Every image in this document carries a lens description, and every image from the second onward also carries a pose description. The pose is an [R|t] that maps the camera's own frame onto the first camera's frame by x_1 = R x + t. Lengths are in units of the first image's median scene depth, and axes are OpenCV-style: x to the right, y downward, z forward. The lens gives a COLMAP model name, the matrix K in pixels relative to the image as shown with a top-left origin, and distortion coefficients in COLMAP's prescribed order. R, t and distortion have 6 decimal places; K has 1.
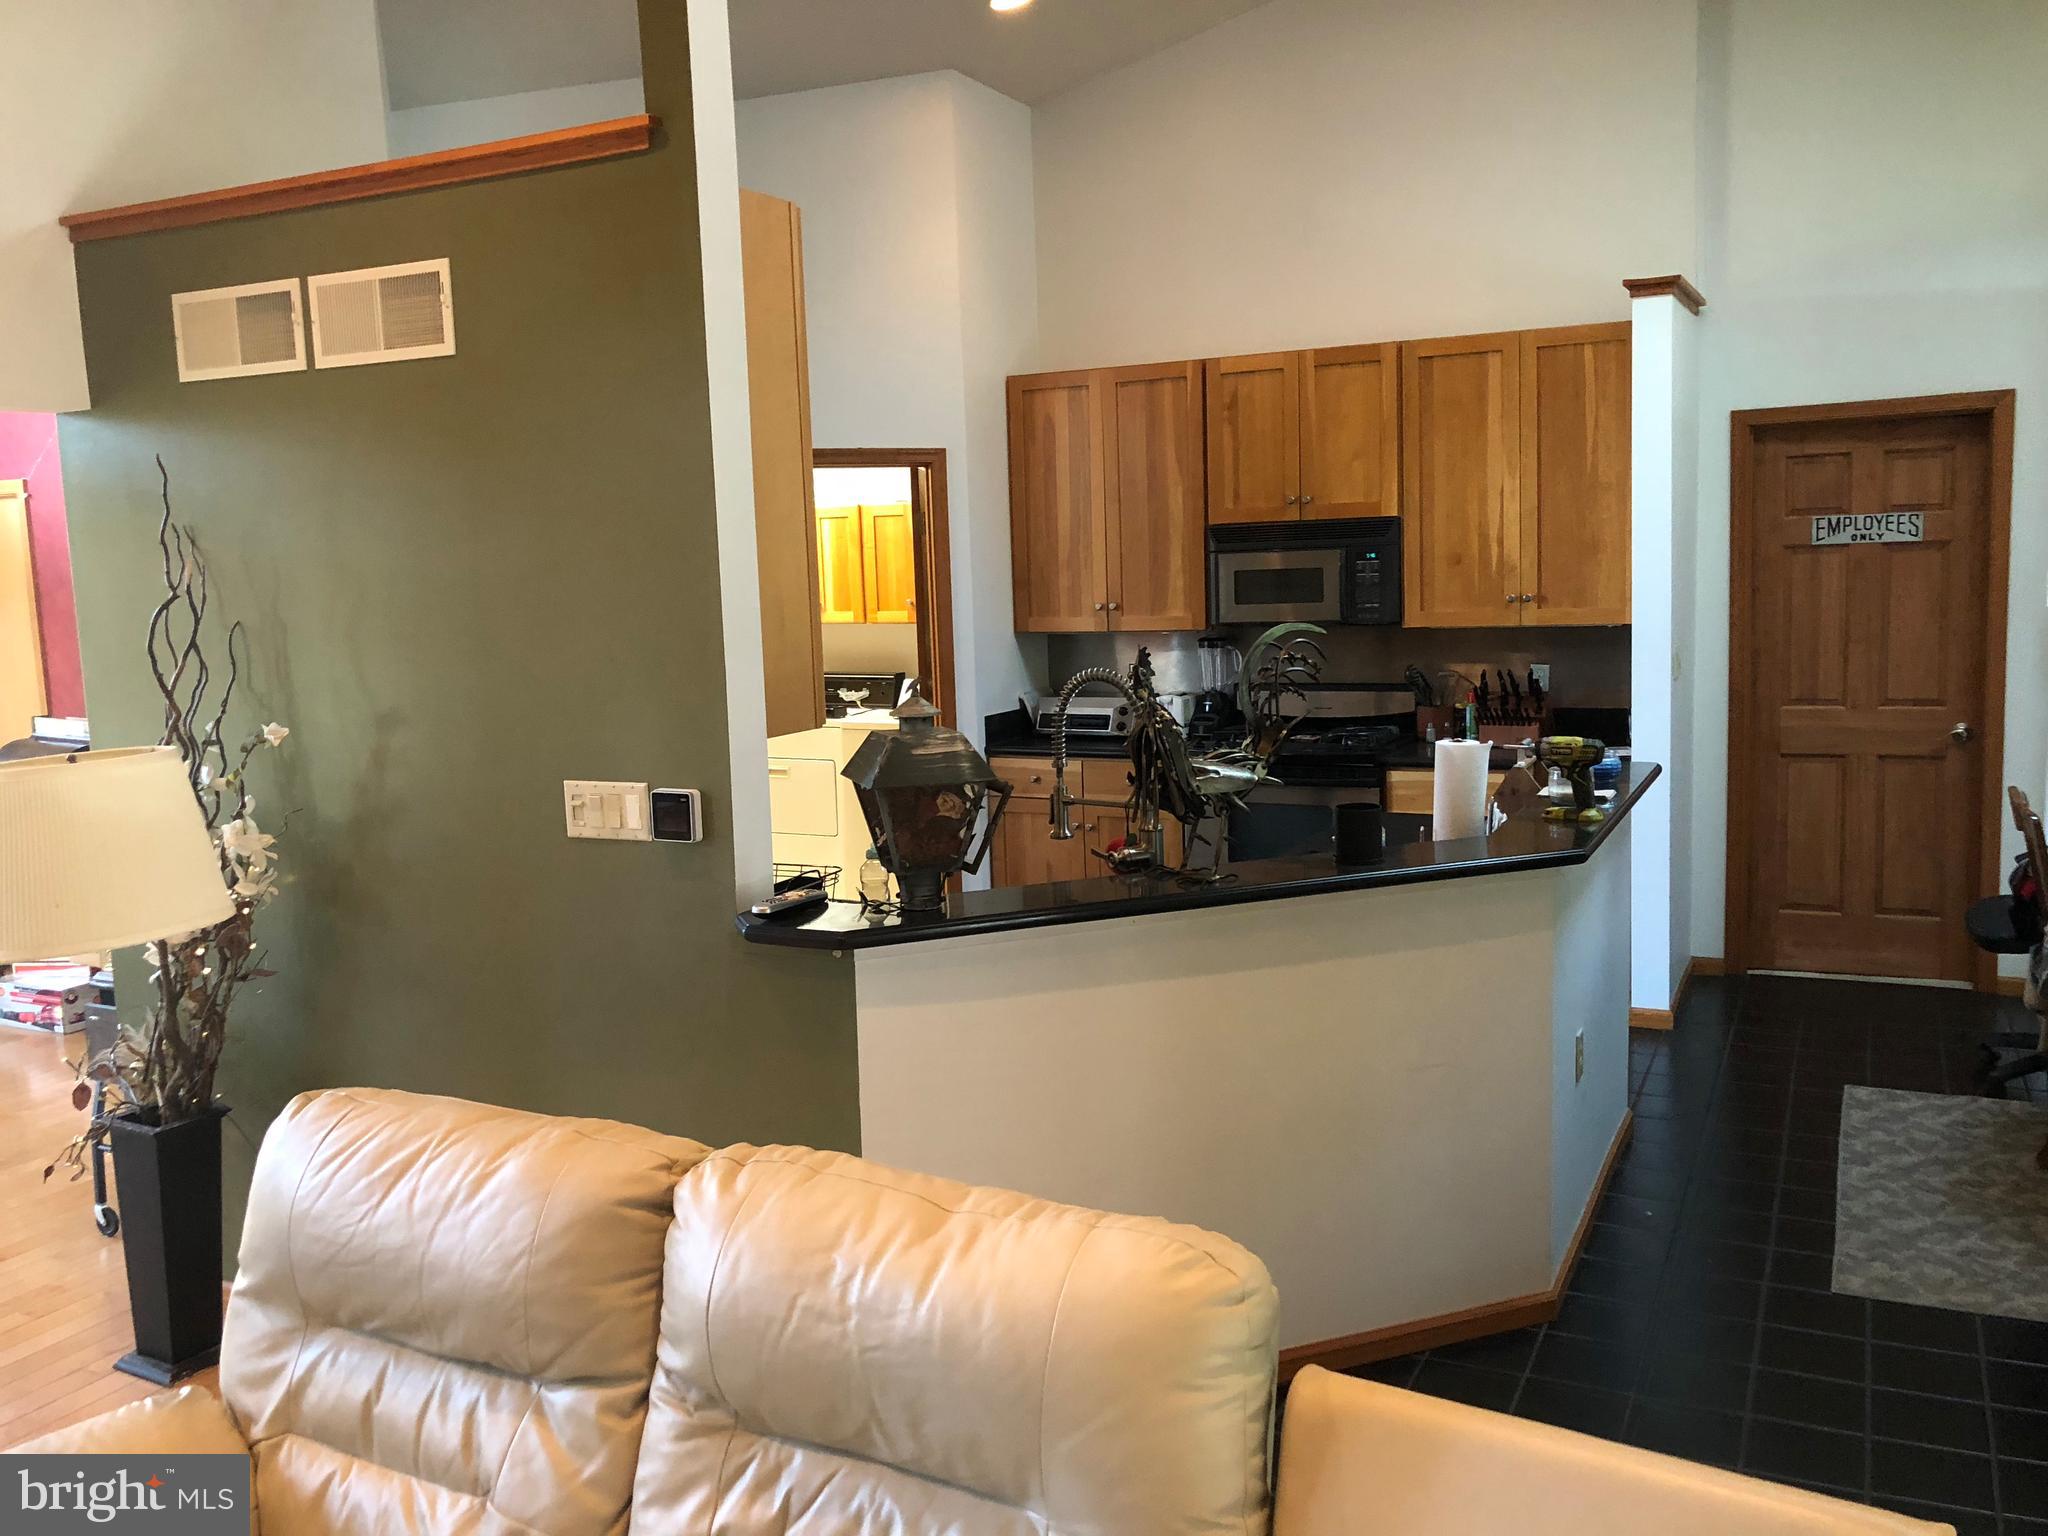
lens RADIAL K [[1694.5, 0, 1012.4], [0, 1694.5, 733.2], [0, 0, 1]] dist [-0.001510, 0.044092]
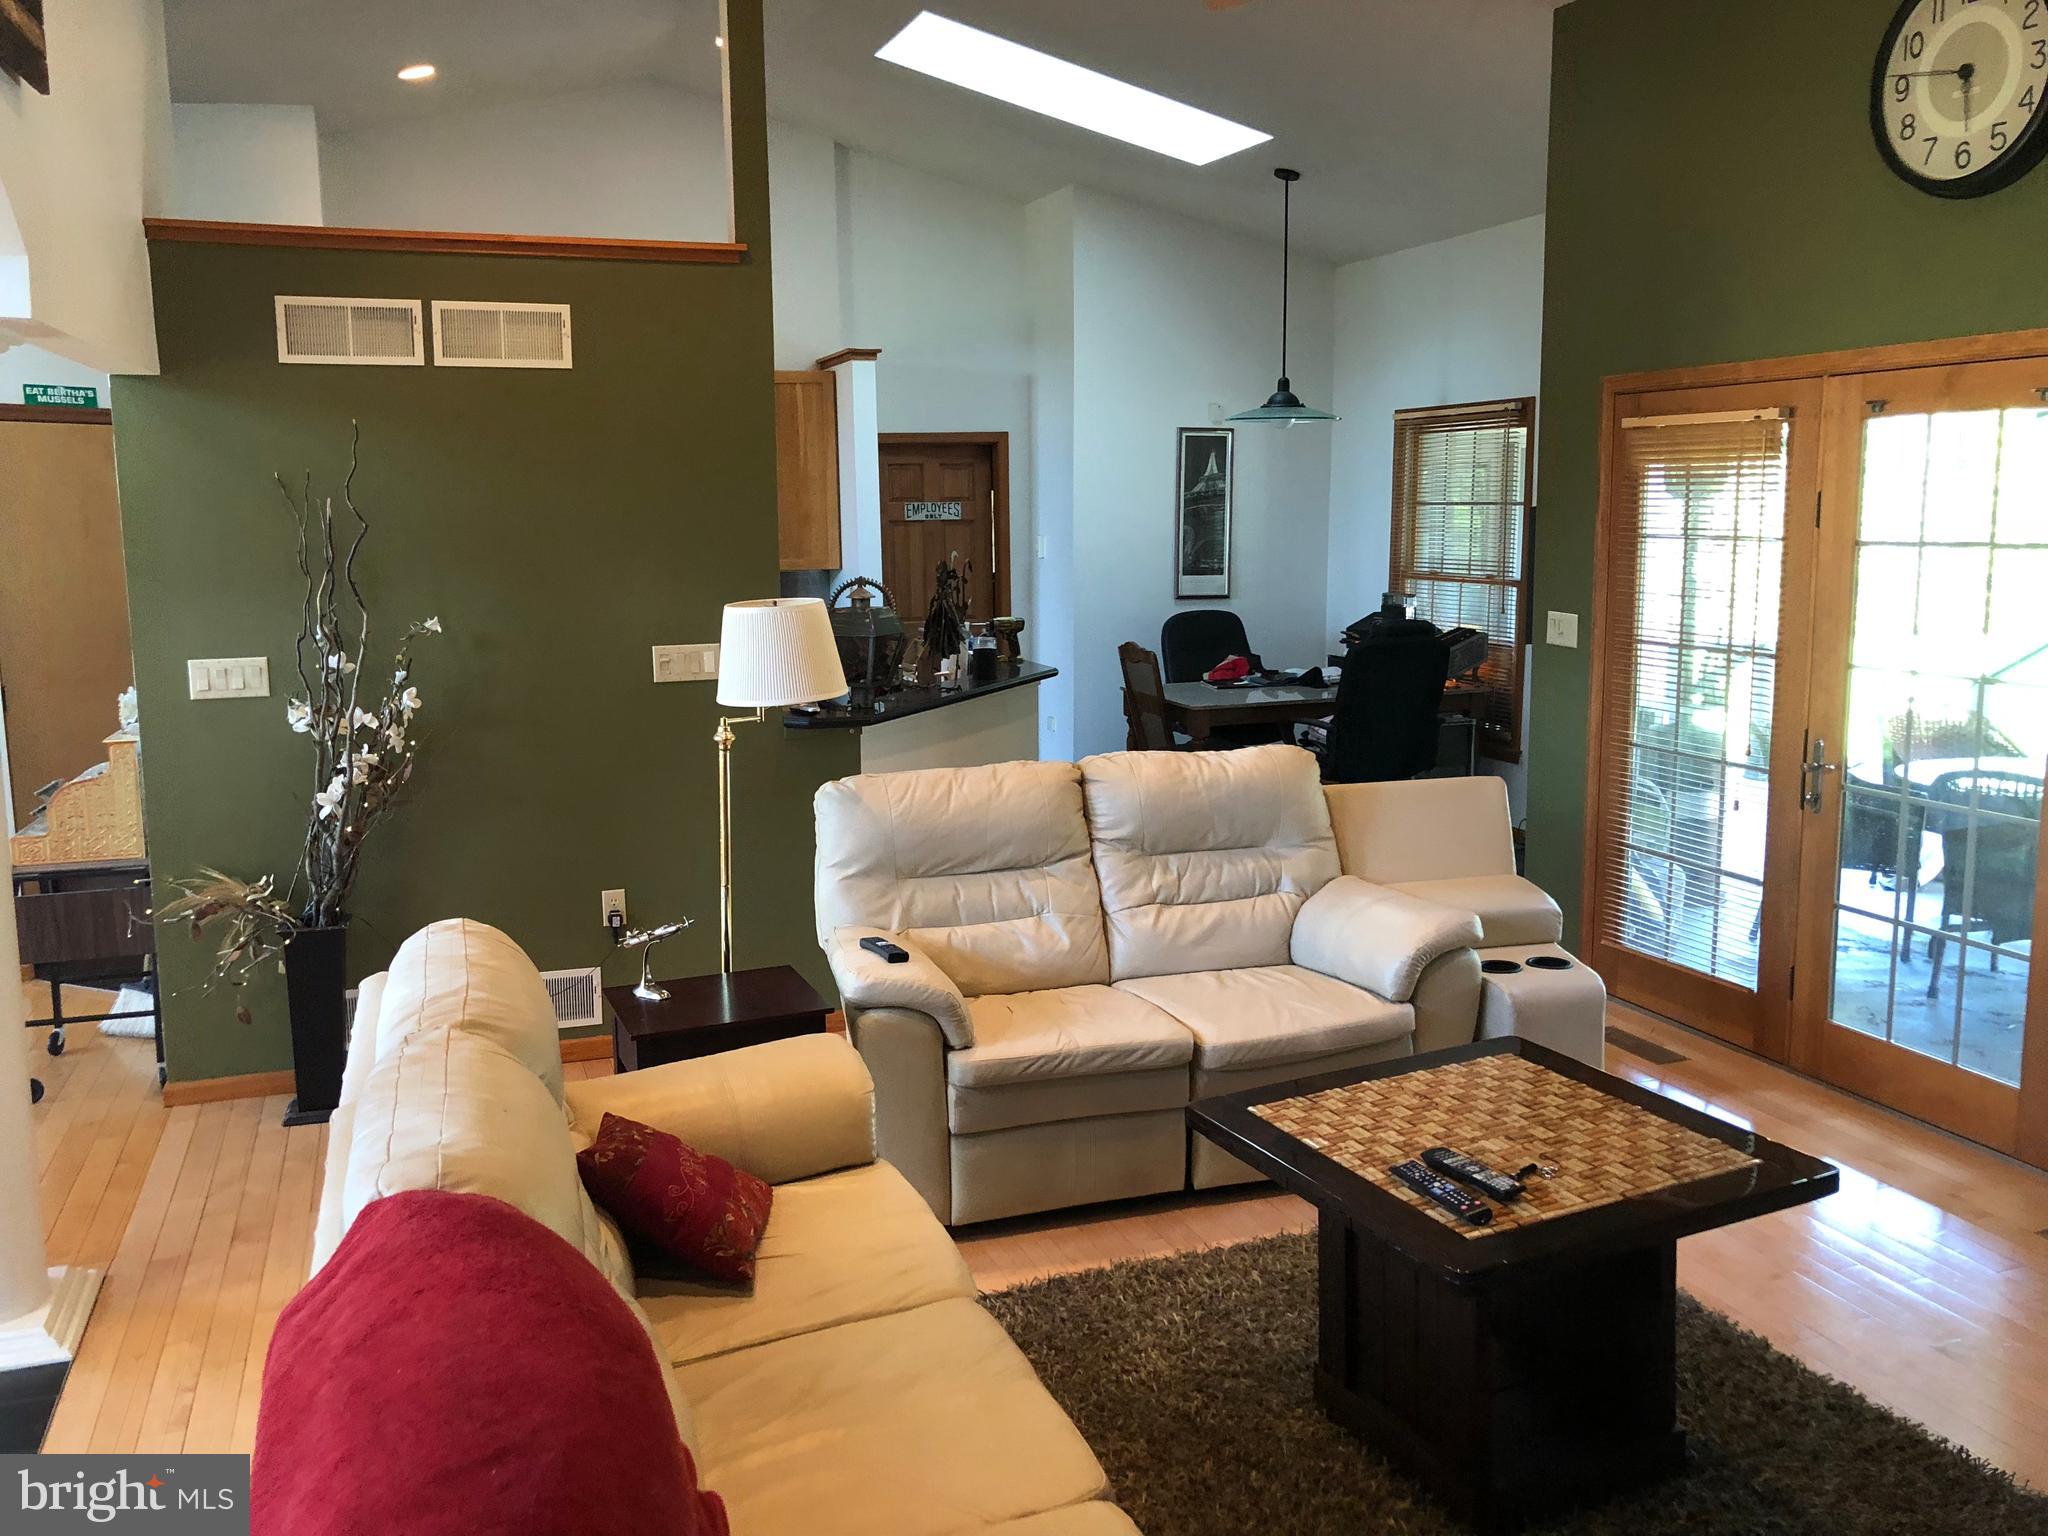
lens RADIAL K [[1694.5, 0, 1012.4], [0, 1694.5, 733.2], [0, 0, 1]] dist [-0.001510, 0.044092]
pose [[0.690730, -0.071869, 0.719533, -1.084784], [0.067847, 0.997100, 0.034462, 0.071206], [-0.719923, 0.025014, 0.693603, -0.305401]]
